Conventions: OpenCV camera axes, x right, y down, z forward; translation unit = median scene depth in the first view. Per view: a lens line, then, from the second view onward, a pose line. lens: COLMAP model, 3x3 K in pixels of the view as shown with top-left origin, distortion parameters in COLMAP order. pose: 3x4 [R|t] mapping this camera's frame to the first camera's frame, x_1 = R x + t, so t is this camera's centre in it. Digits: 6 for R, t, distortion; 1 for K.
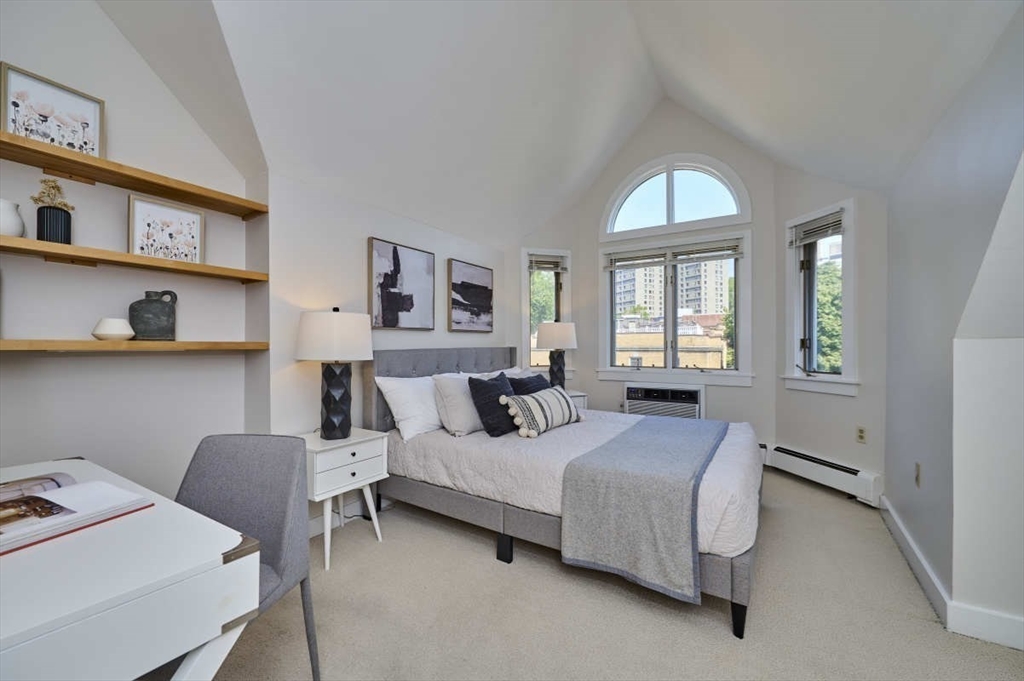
lens RADIAL K [[404.8, 0, 508.1], [0, 404.8, 337.8], [0, 0, 1]] dist [-0.001360, 0.000073]
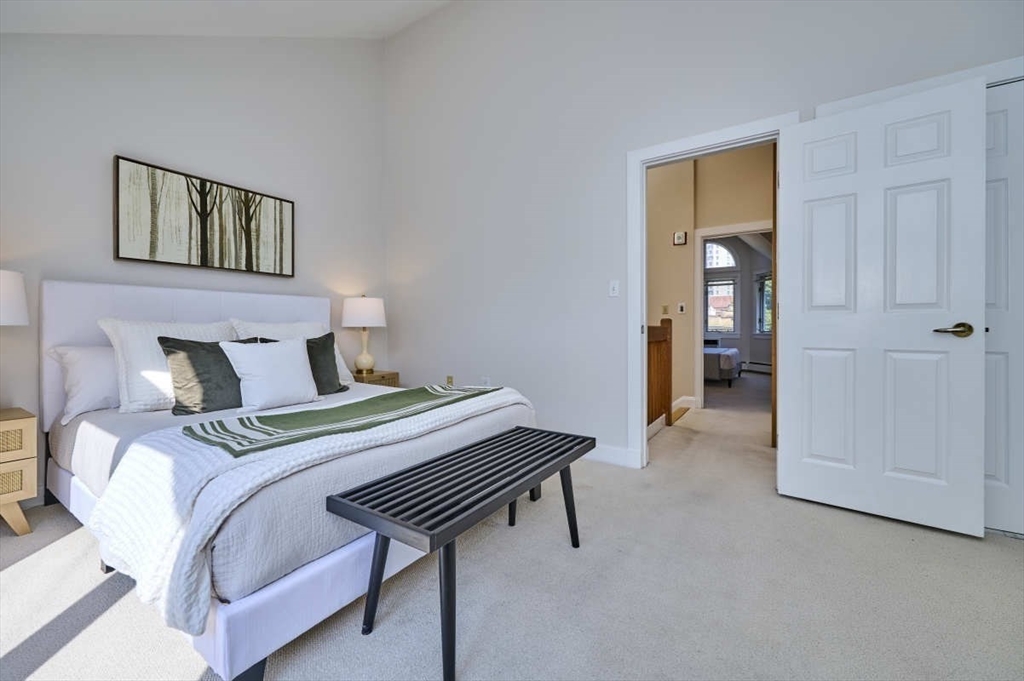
lens RADIAL K [[404.8, 0, 508.1], [0, 404.8, 337.8], [0, 0, 1]] dist [-0.001360, 0.000073]
pose [[0.999694, -0.011279, -0.022016, -0.794835], [0.012199, 0.999039, 0.042089, -0.001896], [0.021520, -0.042345, 0.998871, -1.569015]]
